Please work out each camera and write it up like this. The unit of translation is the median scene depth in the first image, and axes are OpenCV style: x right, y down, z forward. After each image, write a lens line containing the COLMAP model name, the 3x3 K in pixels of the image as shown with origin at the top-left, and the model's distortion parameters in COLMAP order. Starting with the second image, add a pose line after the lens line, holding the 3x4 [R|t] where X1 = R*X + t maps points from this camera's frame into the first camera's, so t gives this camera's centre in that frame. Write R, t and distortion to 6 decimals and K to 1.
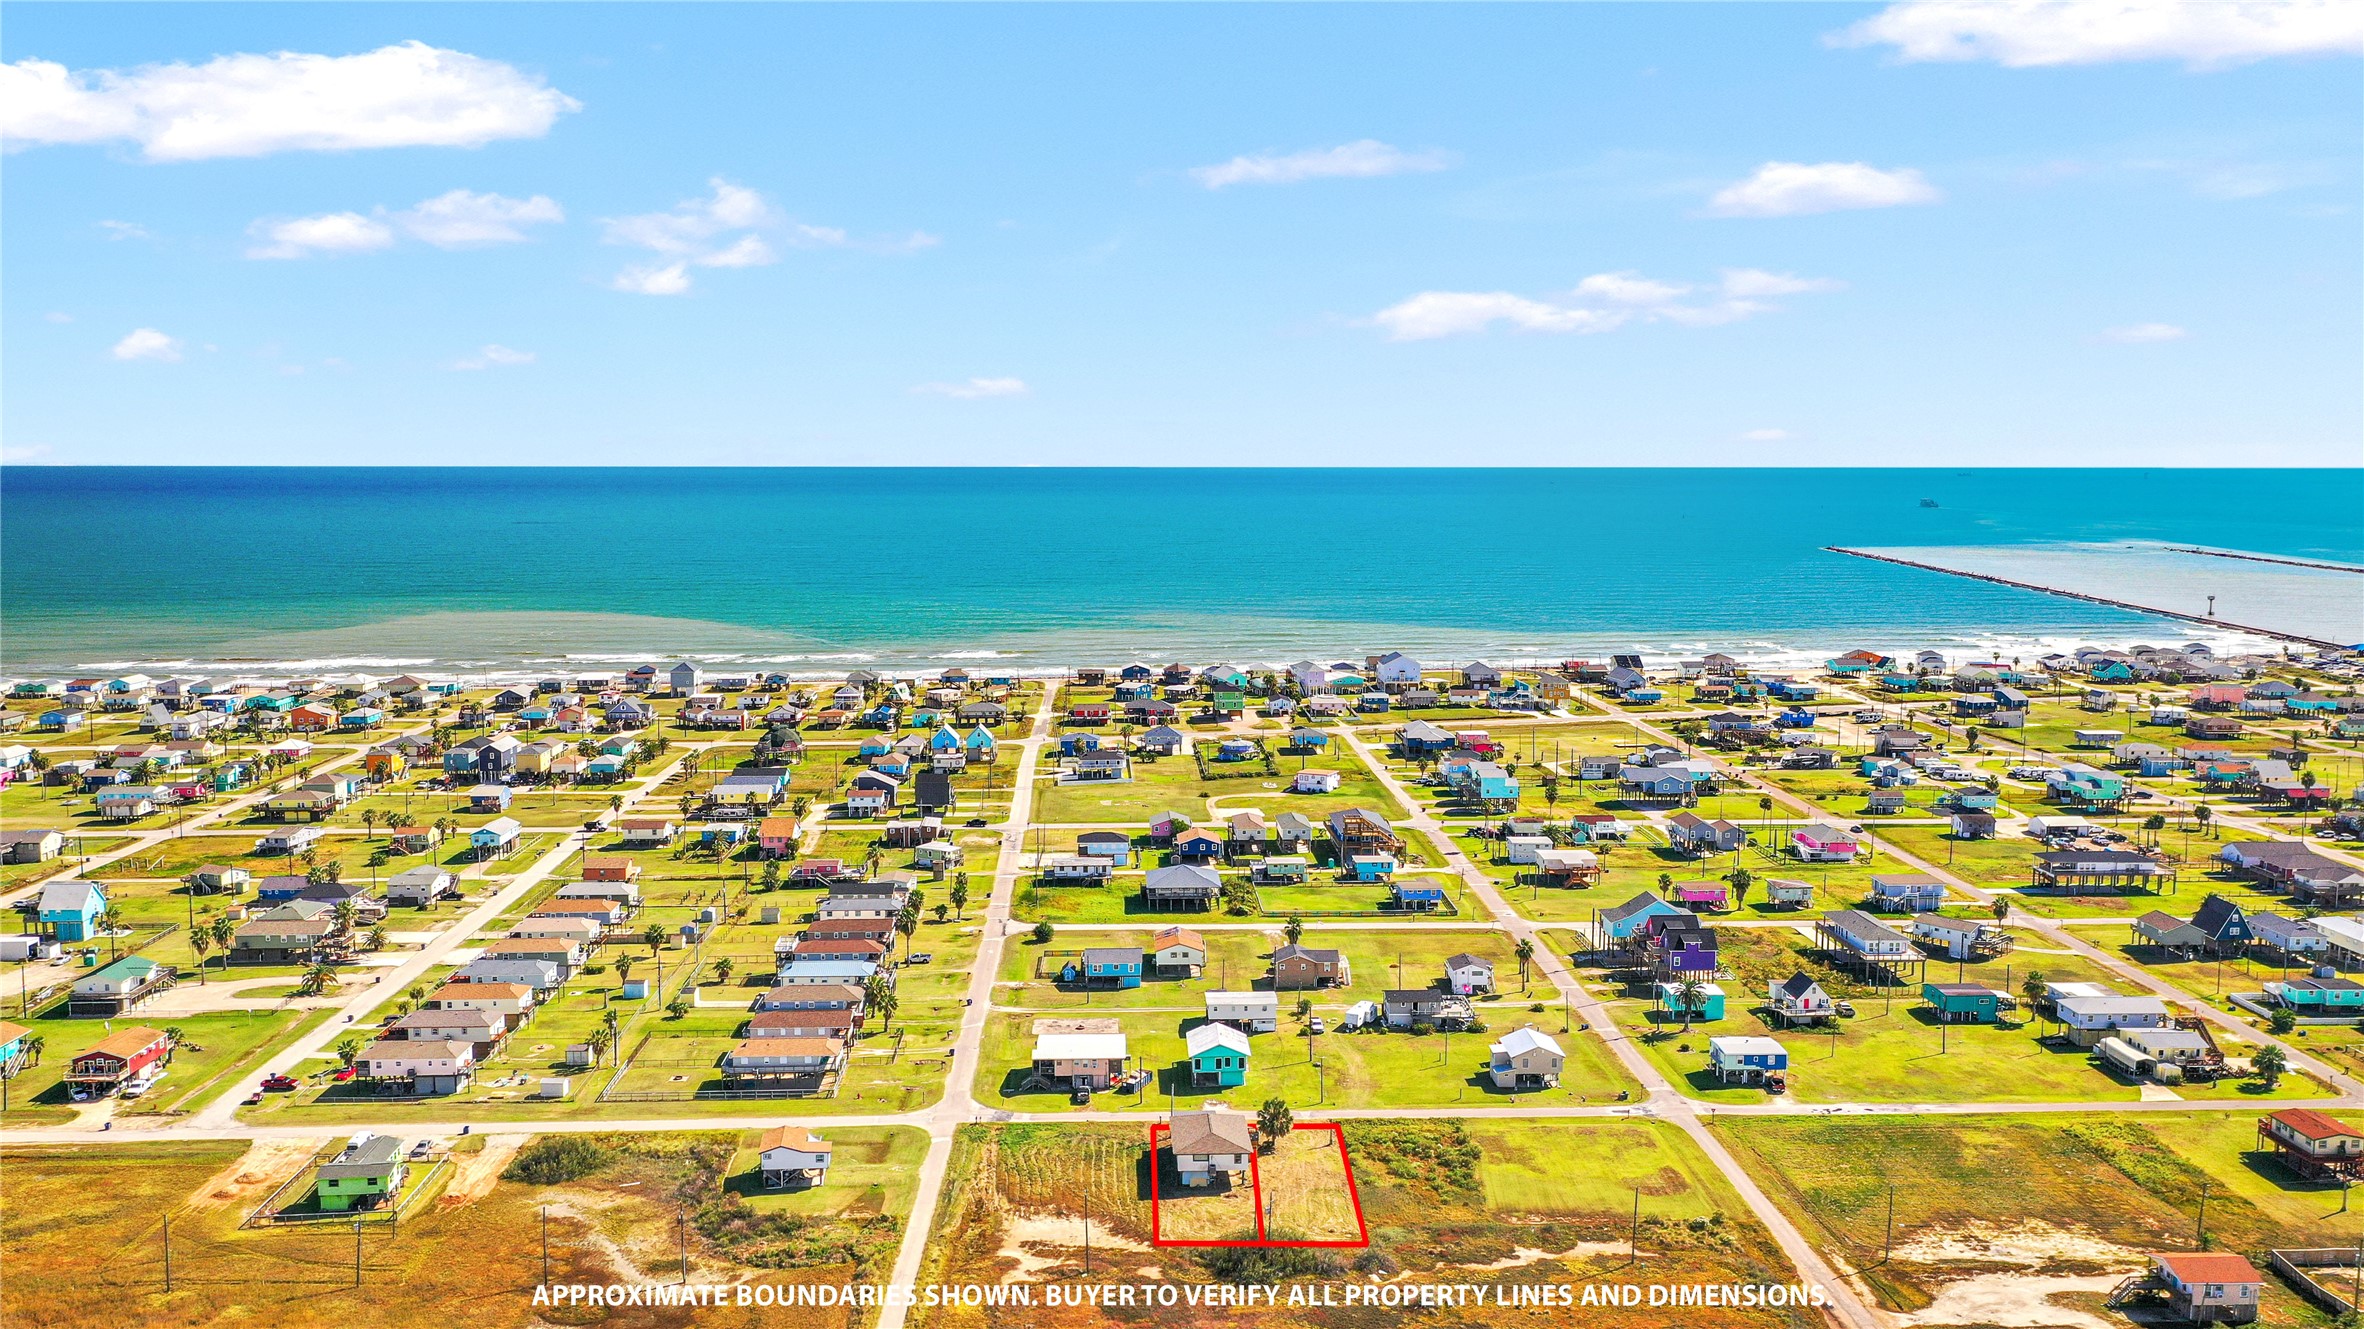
lens RADIAL K [[1867.4, 0, 1182.0], [0, 1867.4, 664.5], [0, 0, 1]] dist [0.003051, 0.005250]
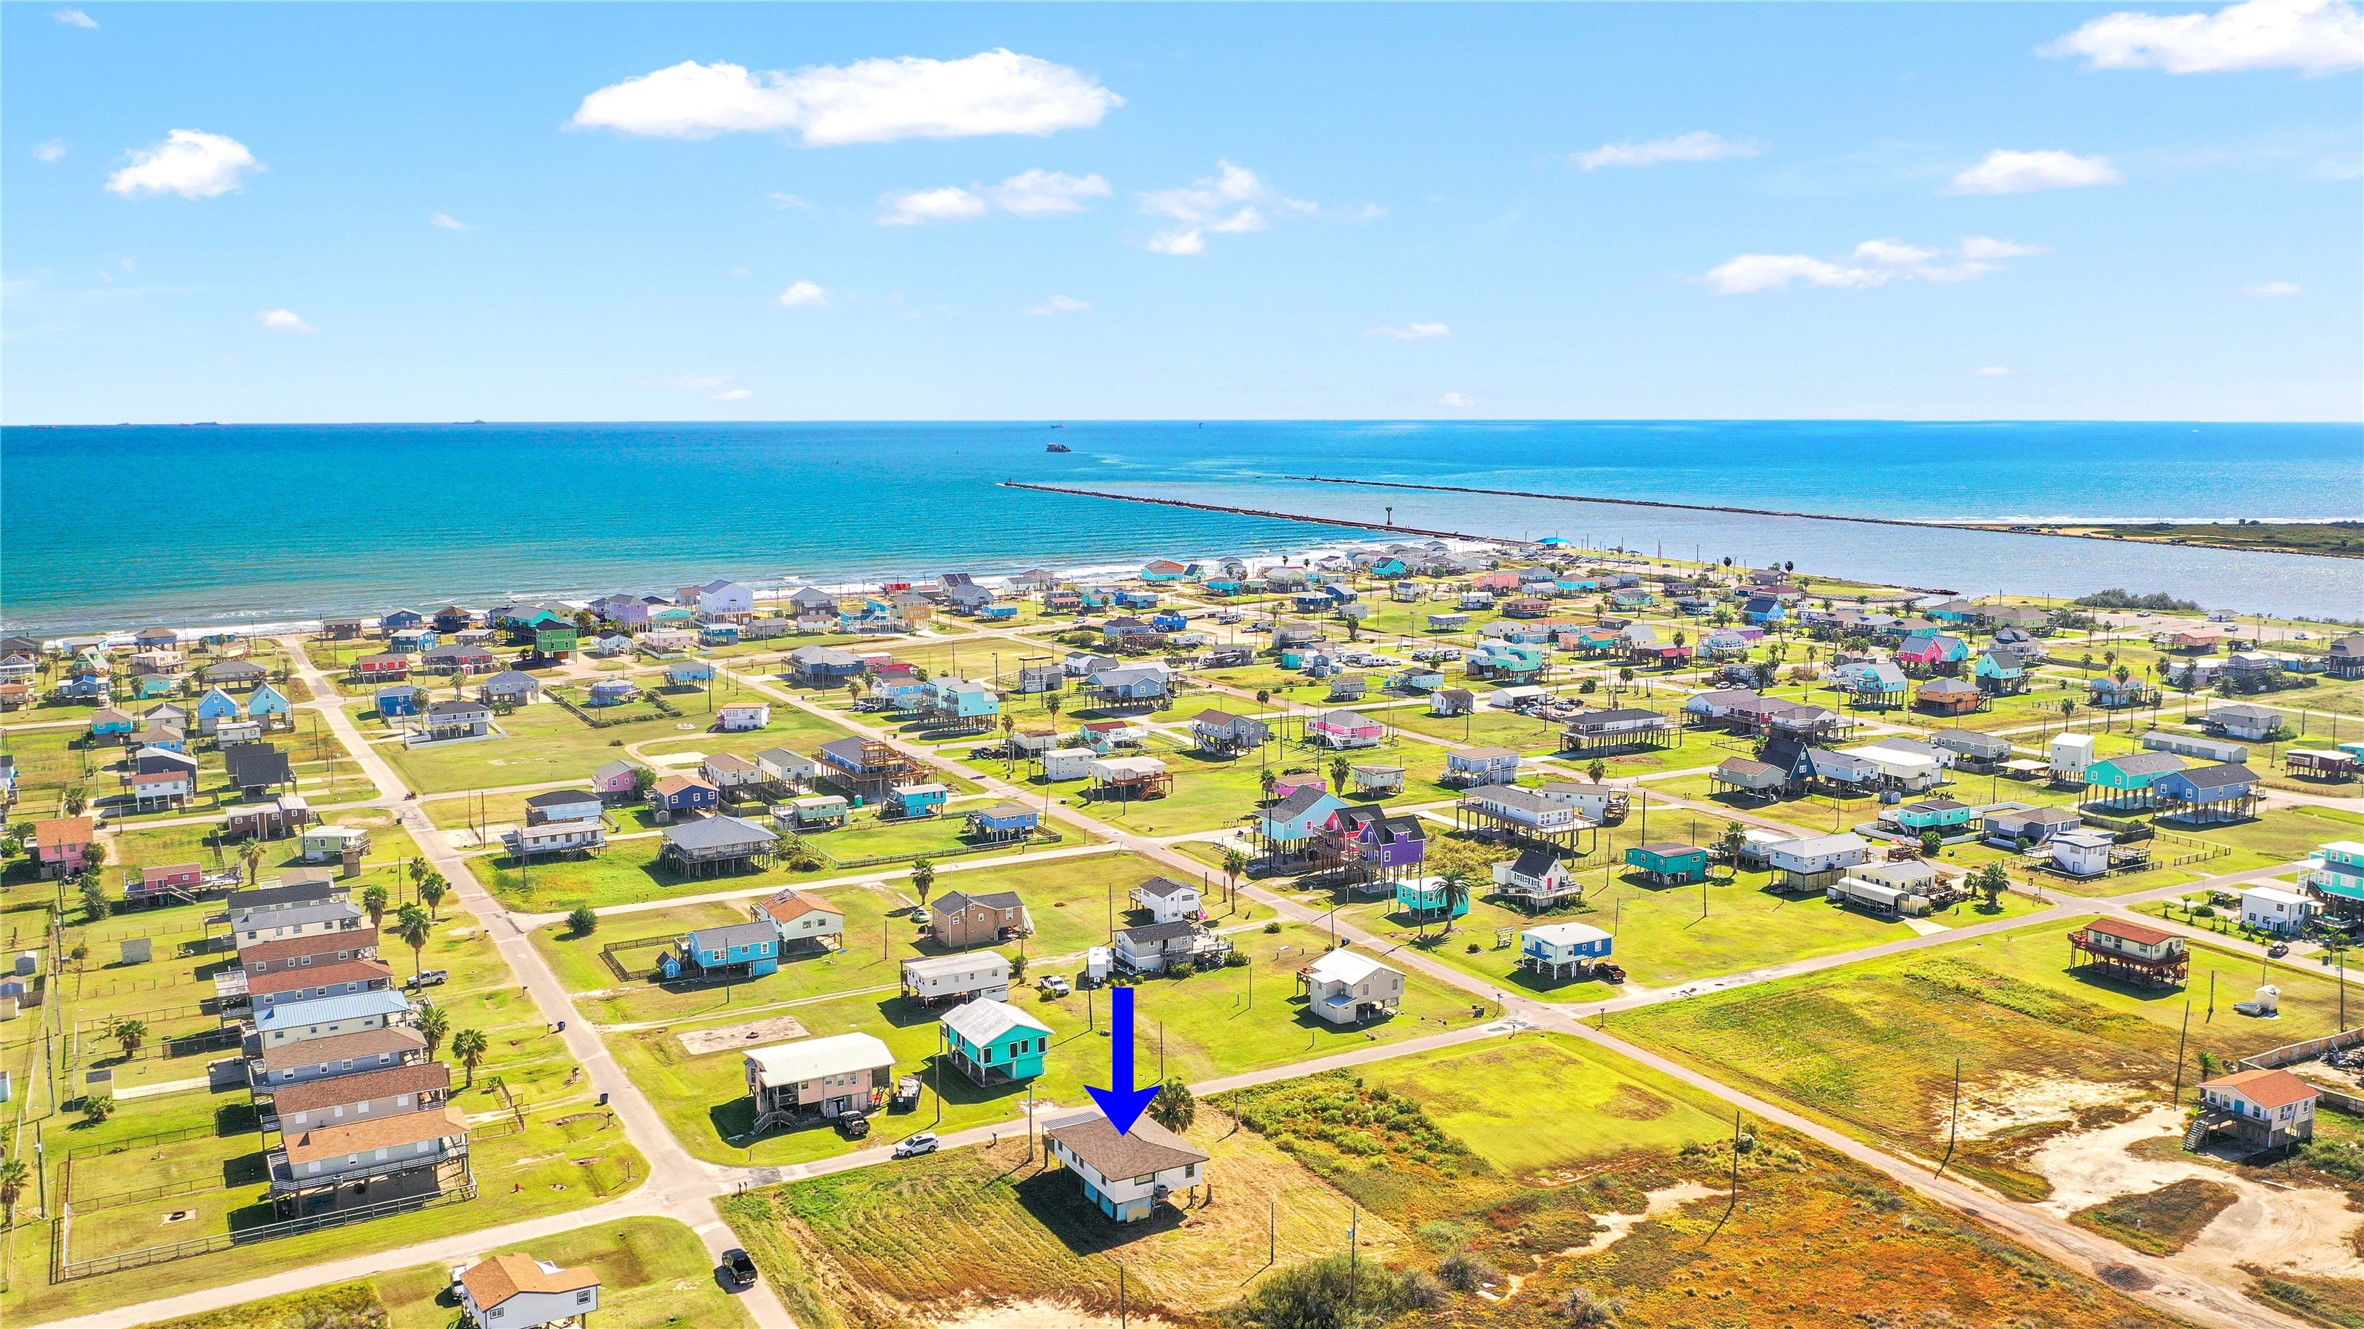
lens RADIAL K [[1867.4, 0, 1182.0], [0, 1867.4, 664.5], [0, 0, 1]] dist [0.003051, 0.005250]
pose [[0.894056, -0.067304, 0.442871, -0.171378], [0.057031, 0.997705, 0.036490, 0.027533], [-0.444310, -0.007366, 0.895843, 0.223551]]
